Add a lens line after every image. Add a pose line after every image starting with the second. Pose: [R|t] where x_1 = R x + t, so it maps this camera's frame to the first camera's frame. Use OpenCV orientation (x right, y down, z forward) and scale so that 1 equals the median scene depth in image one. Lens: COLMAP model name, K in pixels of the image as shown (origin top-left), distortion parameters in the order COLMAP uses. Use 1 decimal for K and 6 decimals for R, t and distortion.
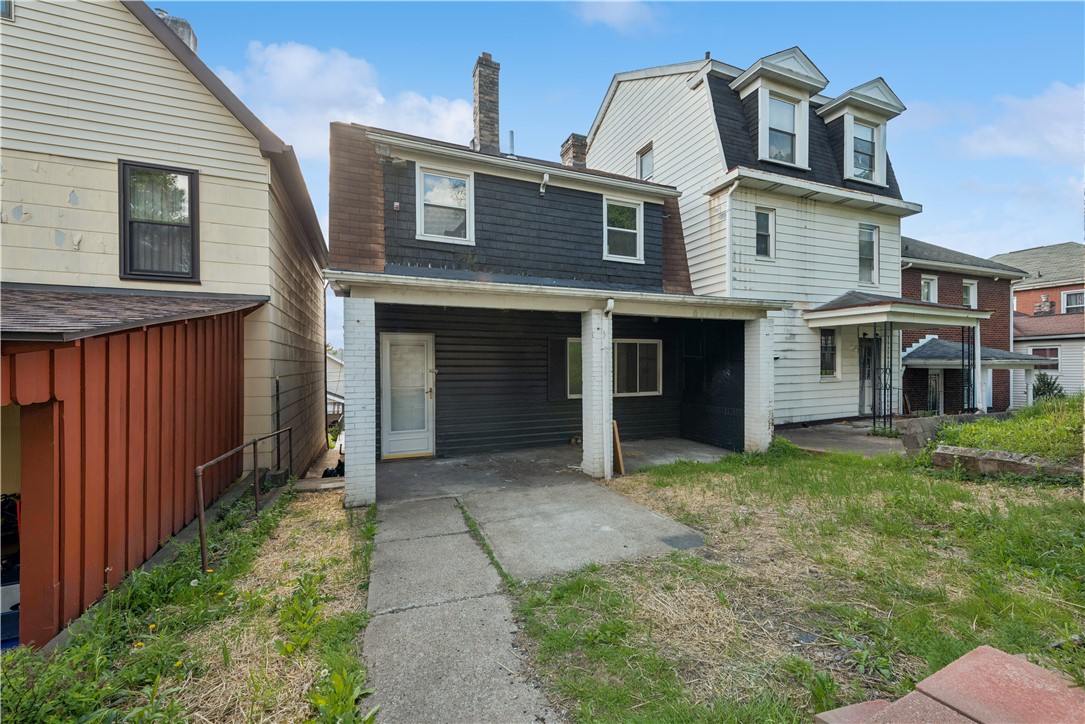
lens RADIAL K [[440.8, 0, 542.5], [0, 440.8, 362.0], [0, 0, 1]] dist [-0.000363, 0.000039]
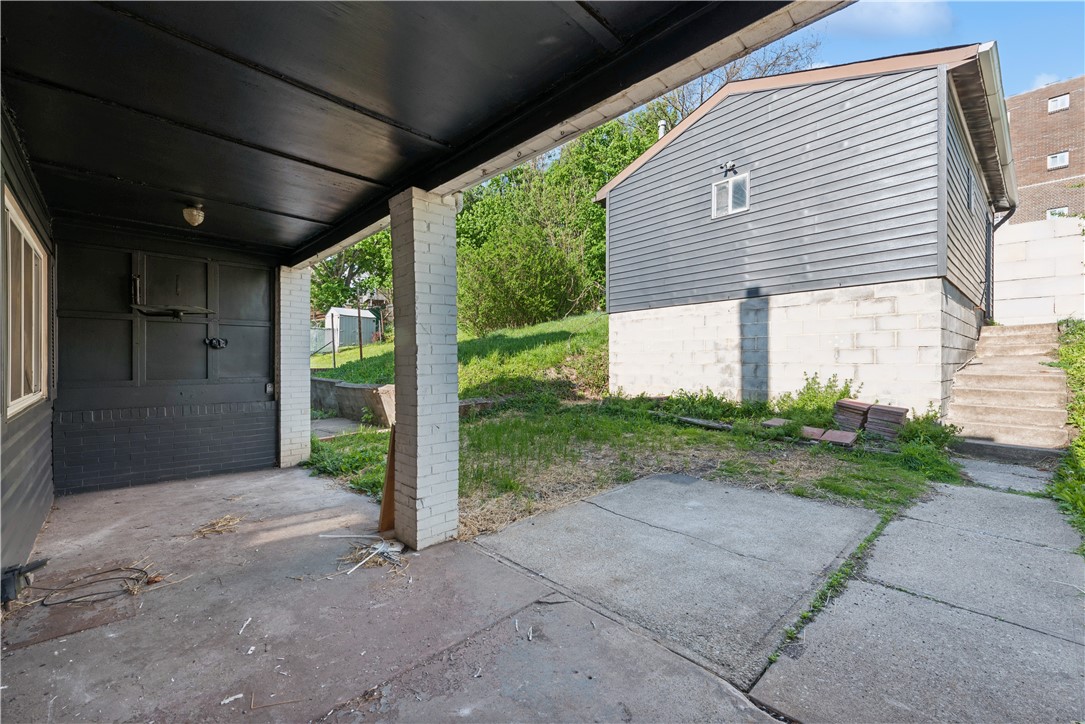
lens RADIAL K [[440.8, 0, 542.5], [0, 440.8, 362.0], [0, 0, 1]] dist [-0.000363, 0.000039]
pose [[-0.372411, 0.001724, 0.928066, -0.549290], [-0.001830, 0.999995, -0.002592, 0.098444], [-0.928066, -0.002664, -0.372406, 1.585614]]
